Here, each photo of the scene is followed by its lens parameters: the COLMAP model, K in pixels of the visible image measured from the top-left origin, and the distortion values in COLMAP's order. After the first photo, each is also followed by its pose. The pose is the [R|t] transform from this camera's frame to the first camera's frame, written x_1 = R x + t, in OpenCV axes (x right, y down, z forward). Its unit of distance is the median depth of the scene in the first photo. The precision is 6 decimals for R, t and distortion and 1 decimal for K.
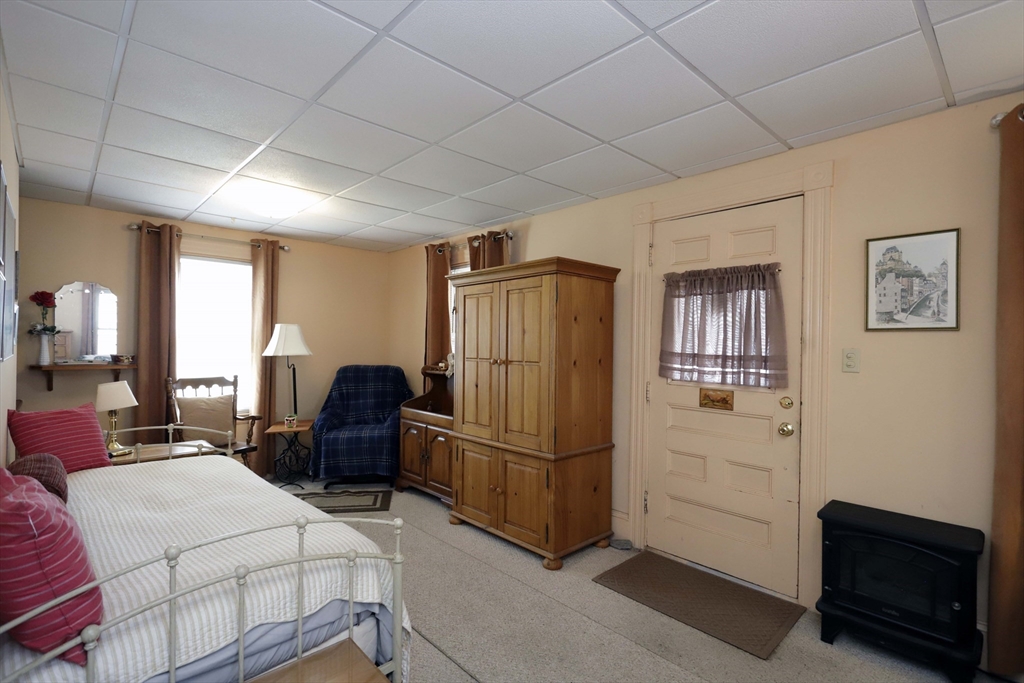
lens RADIAL K [[485.3, 0, 513.8], [0, 485.3, 343.7], [0, 0, 1]] dist [-0.005866, 0.002598]
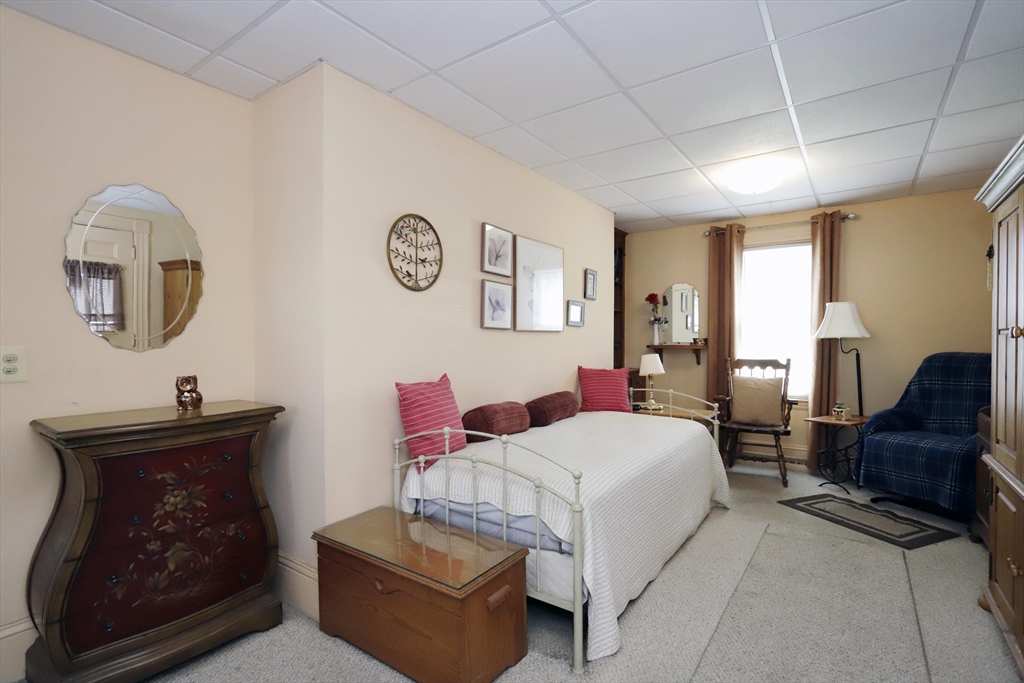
lens RADIAL K [[485.3, 0, 514.5], [0, 485.3, 345.8], [0, 0, 1]] dist [-0.005866, 0.002598]
pose [[0.183939, -0.000081, -0.982938, 0.303207], [0.004500, 0.999990, 0.000760, 0.036312], [0.982927, -0.004563, 0.183938, 0.269767]]
